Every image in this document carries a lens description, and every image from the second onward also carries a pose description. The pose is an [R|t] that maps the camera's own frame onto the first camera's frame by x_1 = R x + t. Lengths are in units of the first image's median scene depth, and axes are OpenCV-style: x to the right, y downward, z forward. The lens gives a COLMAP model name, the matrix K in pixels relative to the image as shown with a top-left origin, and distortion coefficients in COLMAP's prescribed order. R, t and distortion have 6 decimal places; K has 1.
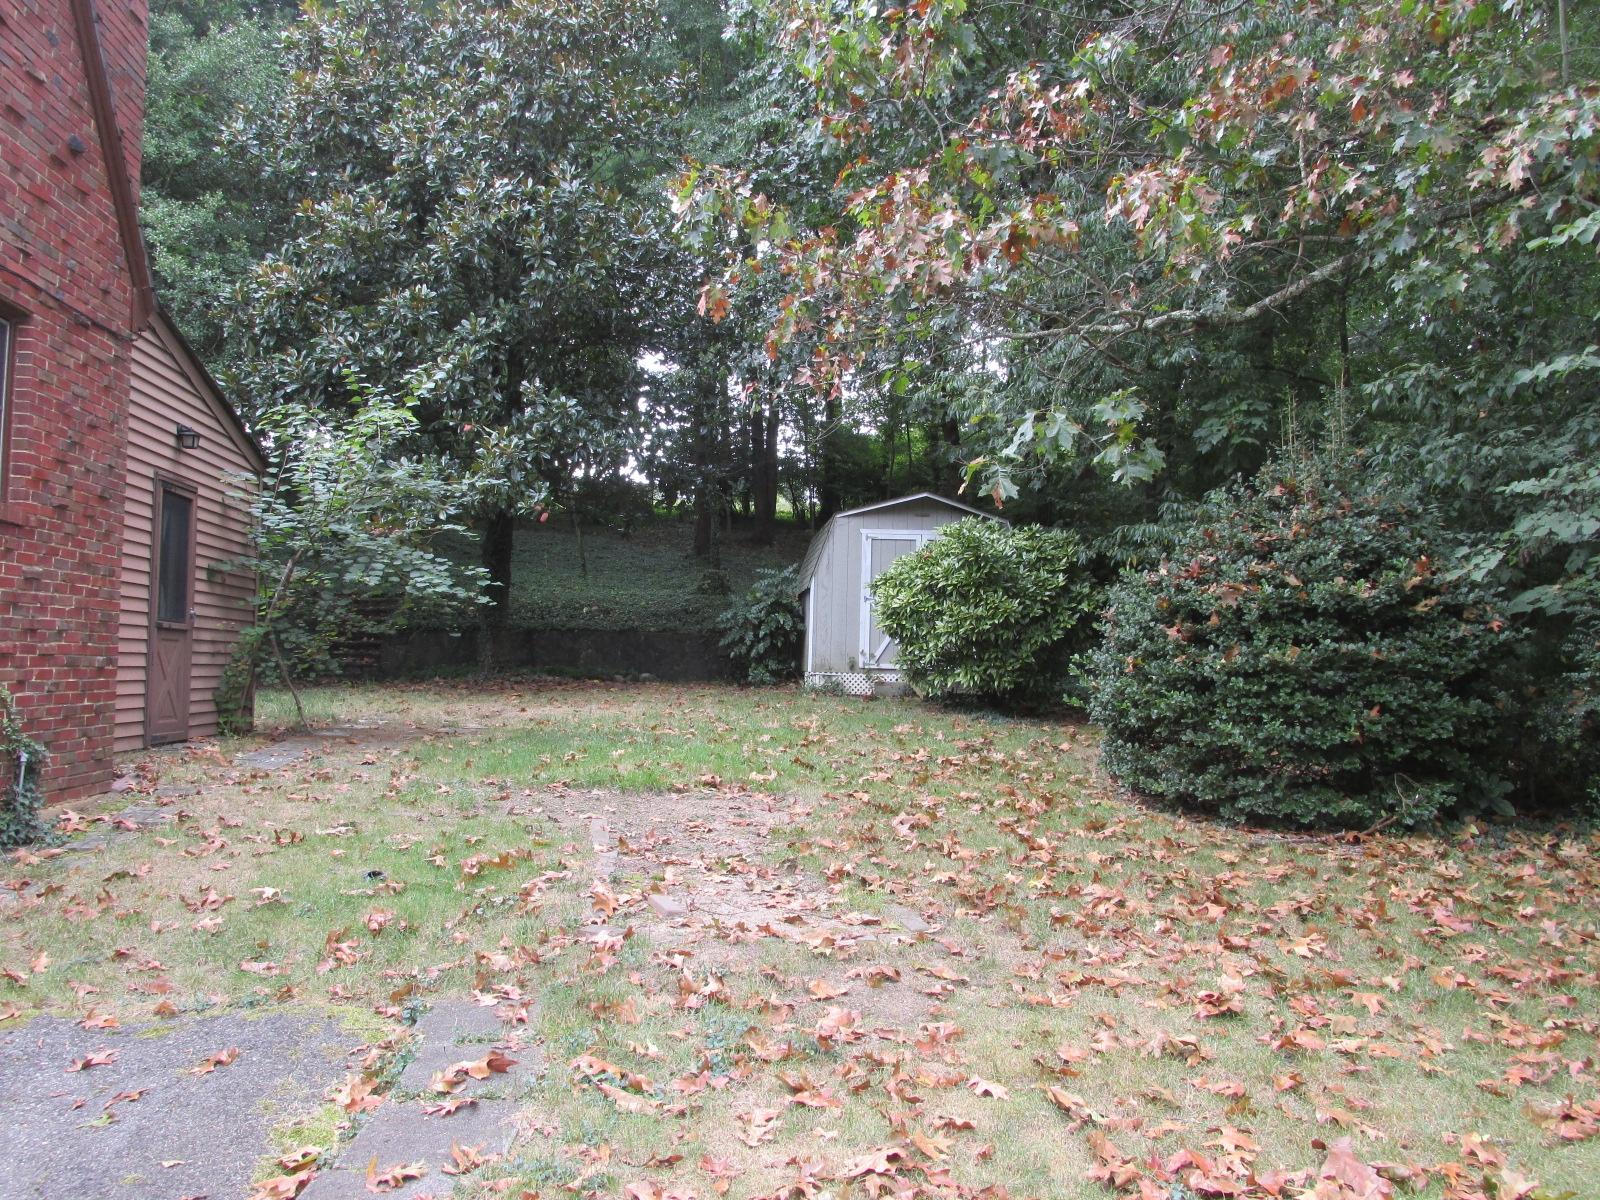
lens RADIAL K [[1336.8, 0, 801.3], [0, 1336.8, 592.5], [0, 0, 1]] dist [-0.021435, -0.002047]
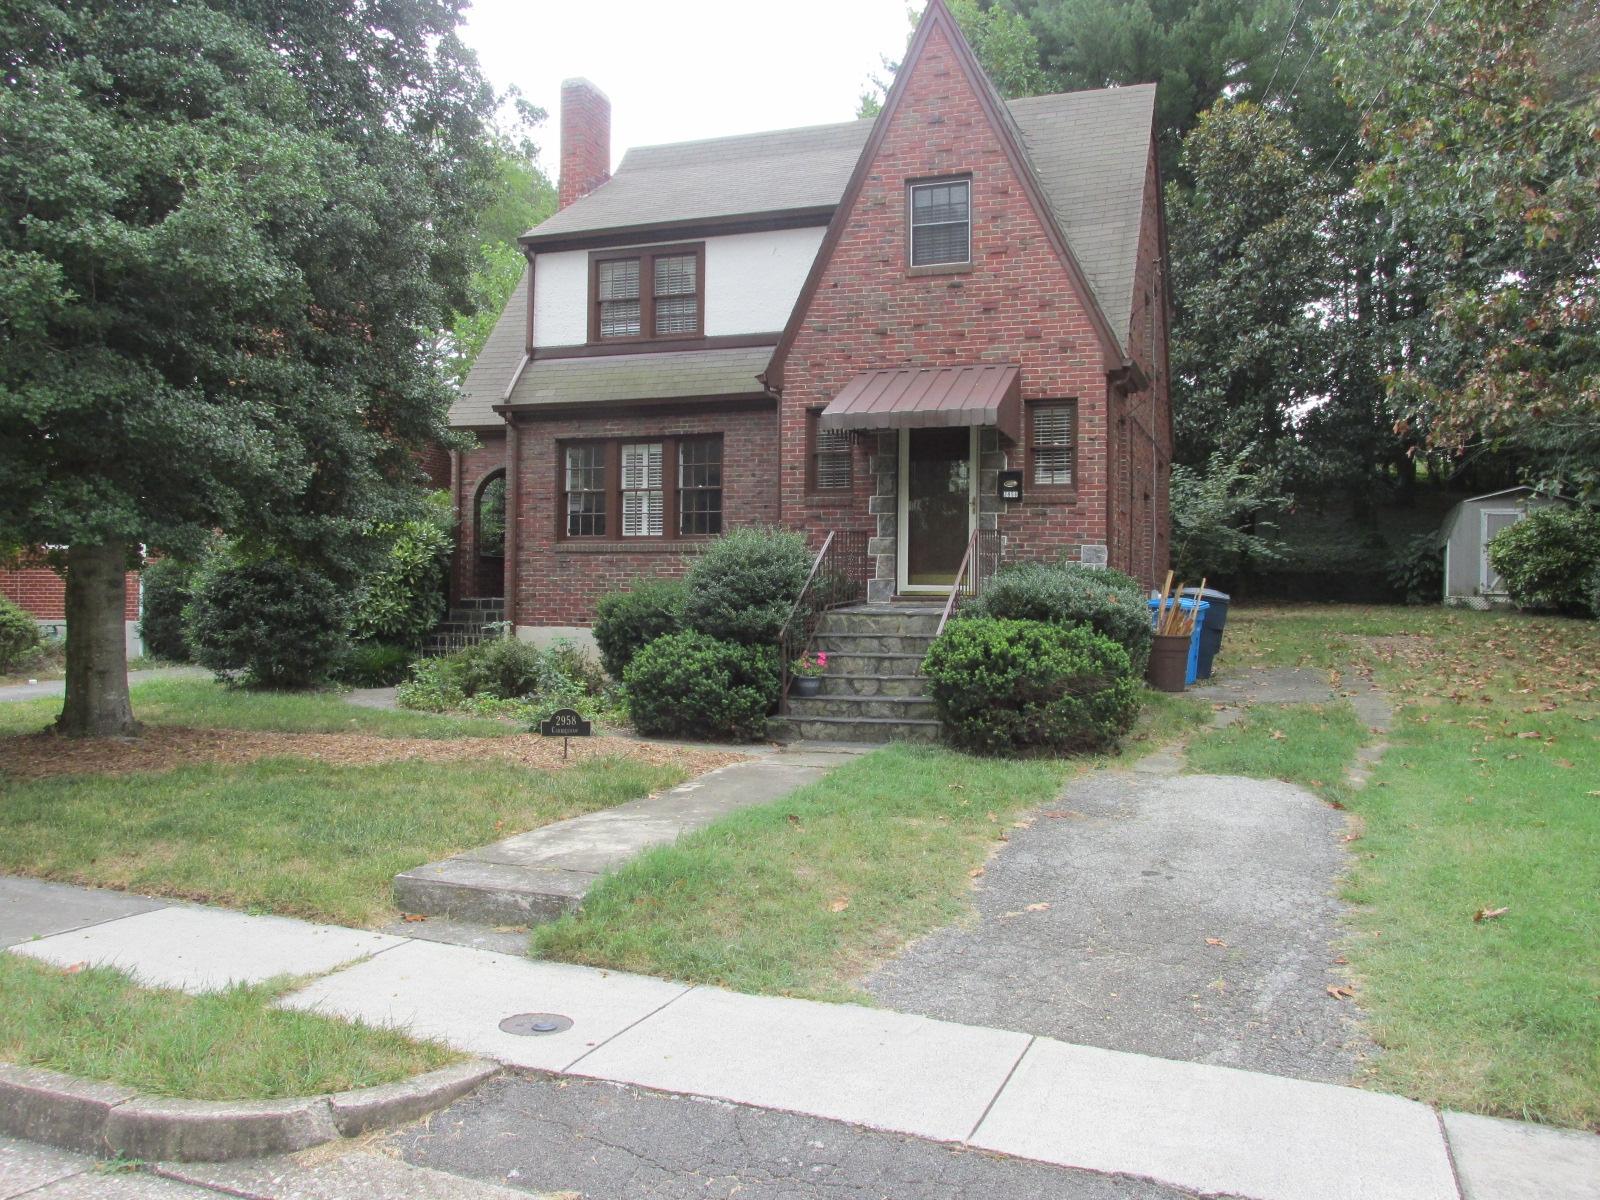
lens RADIAL K [[1336.8, 0, 801.3], [0, 1336.8, 592.5], [0, 0, 1]] dist [-0.021435, -0.002047]
pose [[0.902099, -0.004027, -0.431510, -0.004783], [0.020524, 0.999225, 0.033581, -0.017815], [0.431040, -0.039150, 0.901483, -0.876315]]
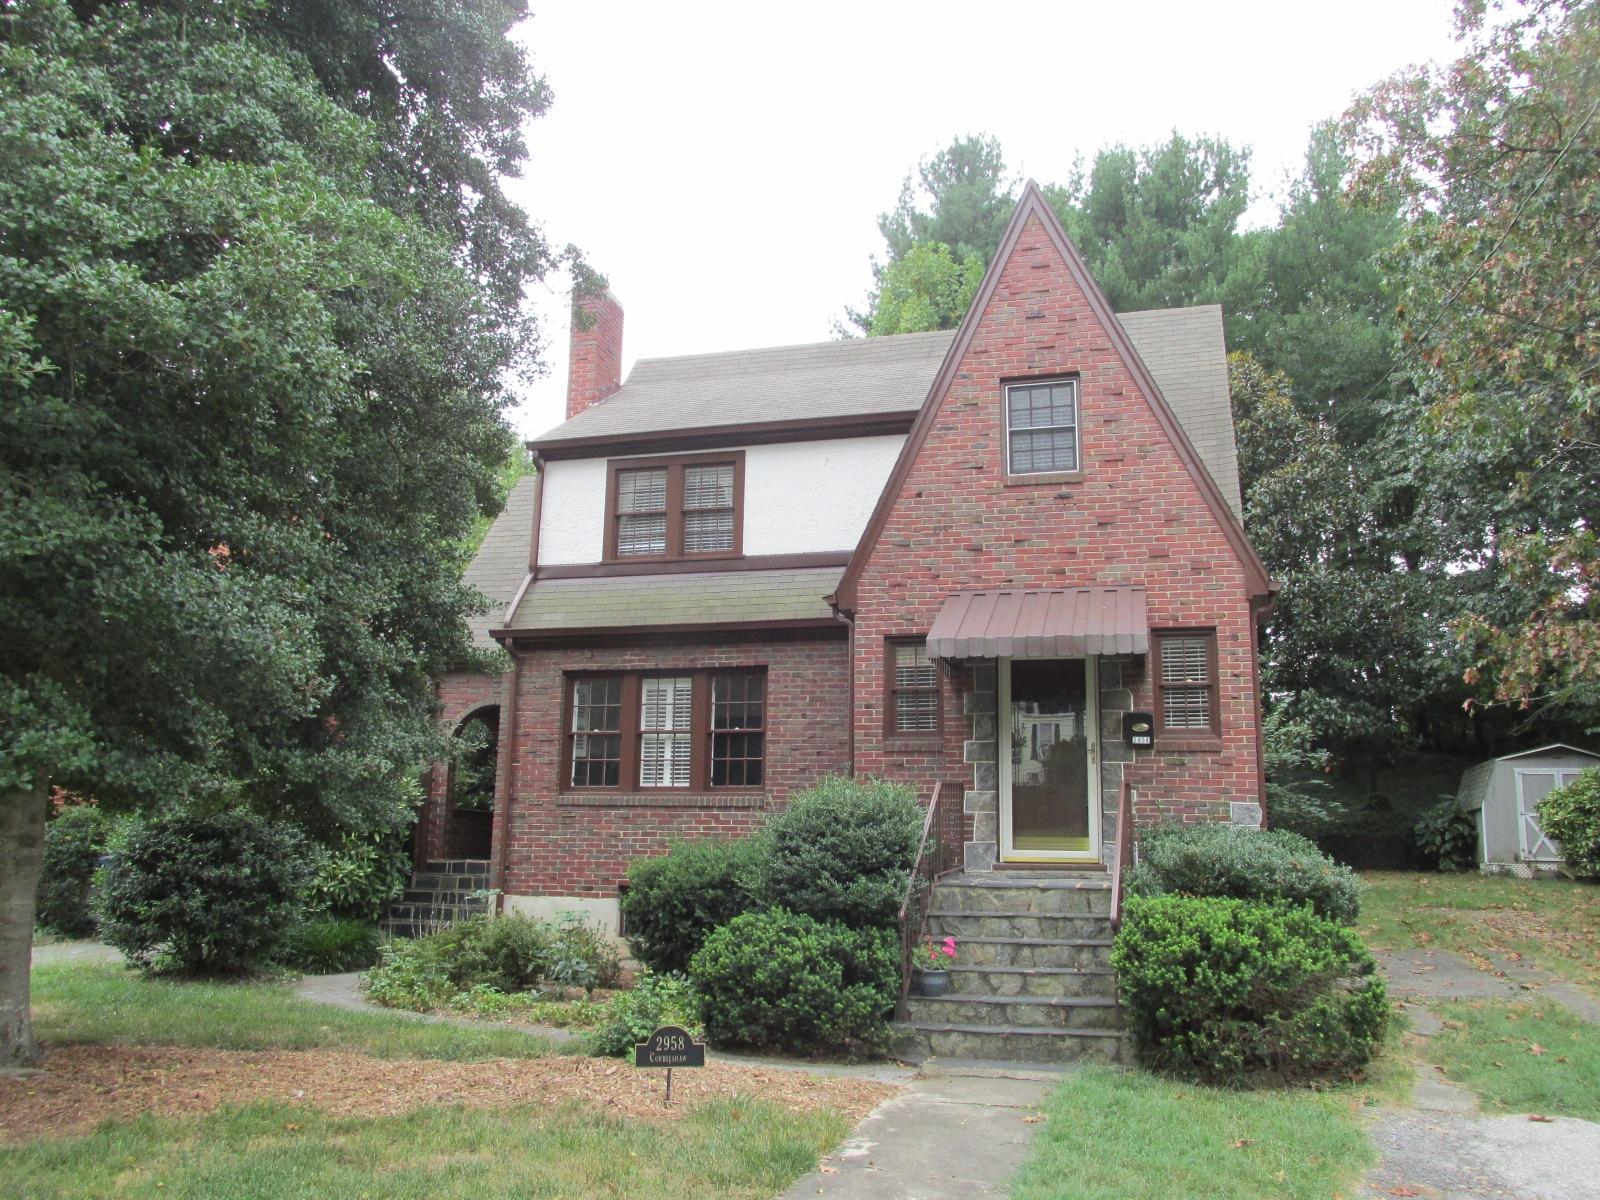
lens RADIAL K [[1336.3, 0, 800.0], [0, 1336.3, 600.0], [0, 0, 1]] dist [-0.016036, 0.005893]
pose [[0.930082, -0.065270, -0.361507, -0.161688], [0.010633, 0.988460, -0.151109, -0.017290], [0.367198, 0.136700, 0.920043, -0.775331]]
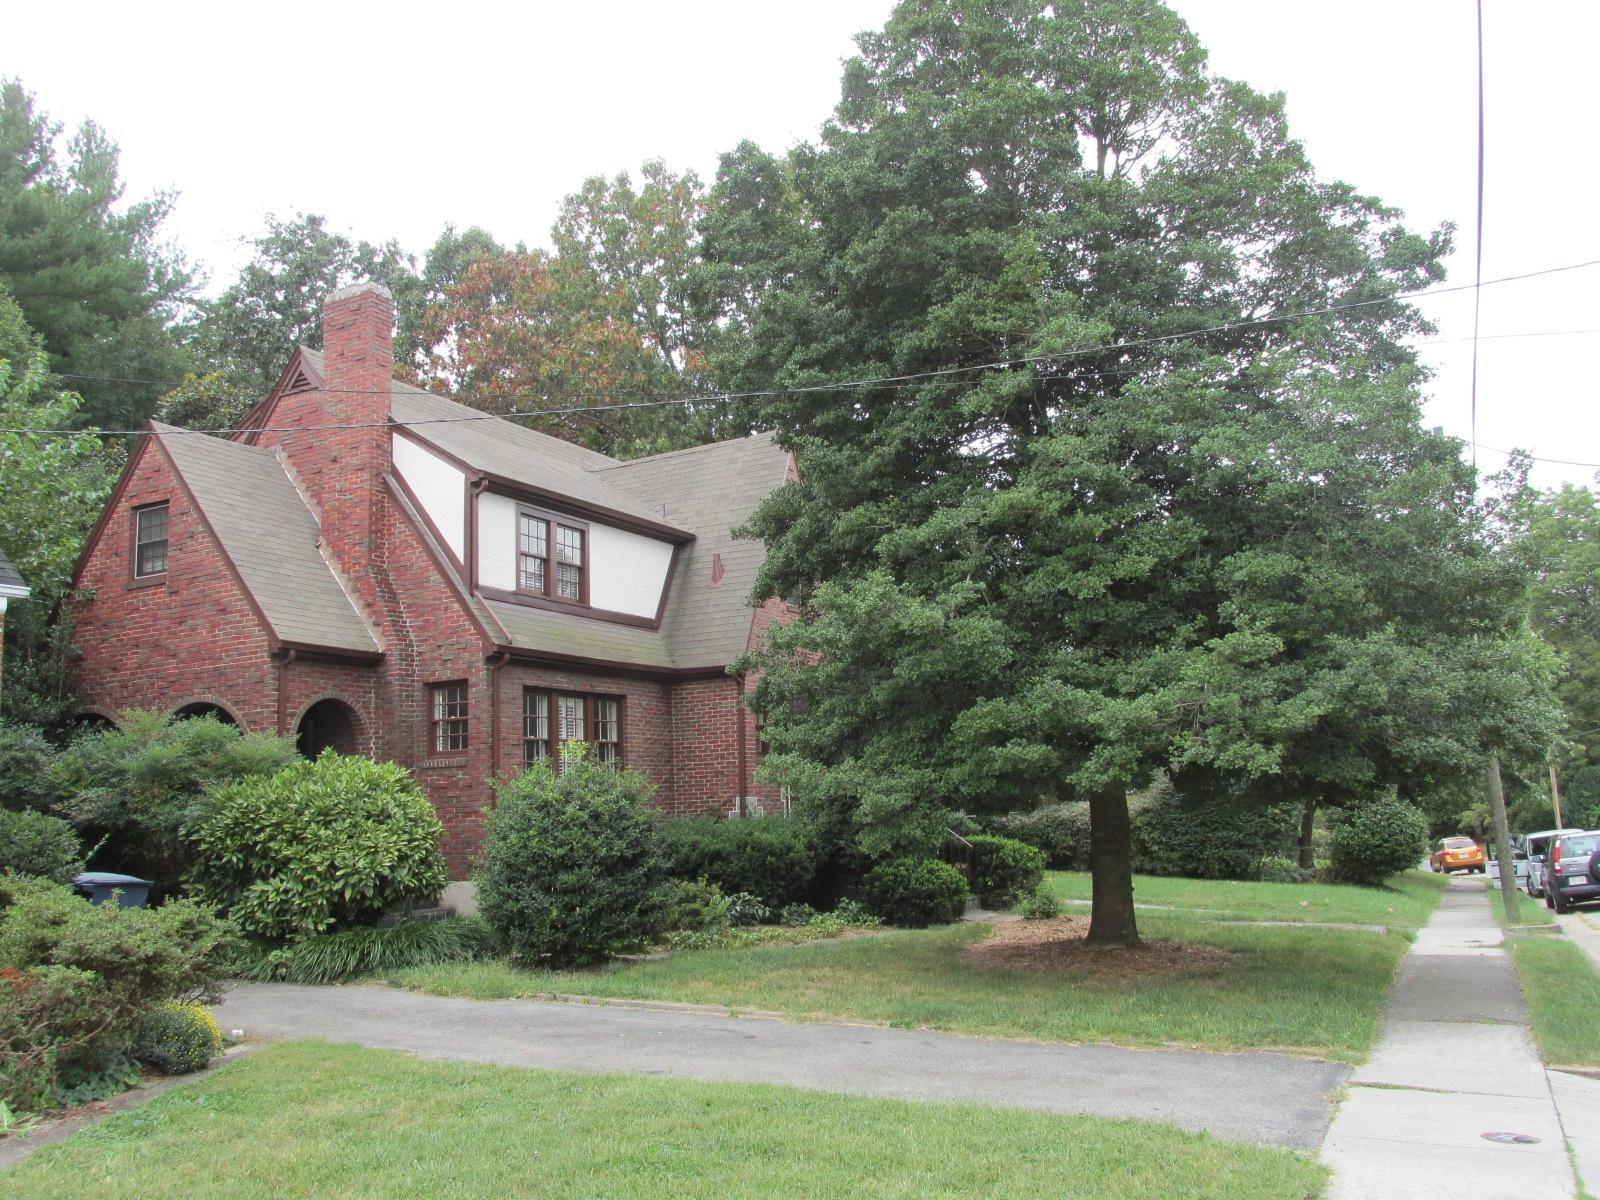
lens RADIAL K [[1336.8, 0, 801.3], [0, 1336.8, 592.5], [0, 0, 1]] dist [-0.021435, -0.002047]
pose [[0.531614, 0.104000, 0.840577, -1.431080], [-0.004721, 0.992781, -0.119846, -0.055448], [-0.846974, 0.059743, 0.528268, -0.747561]]
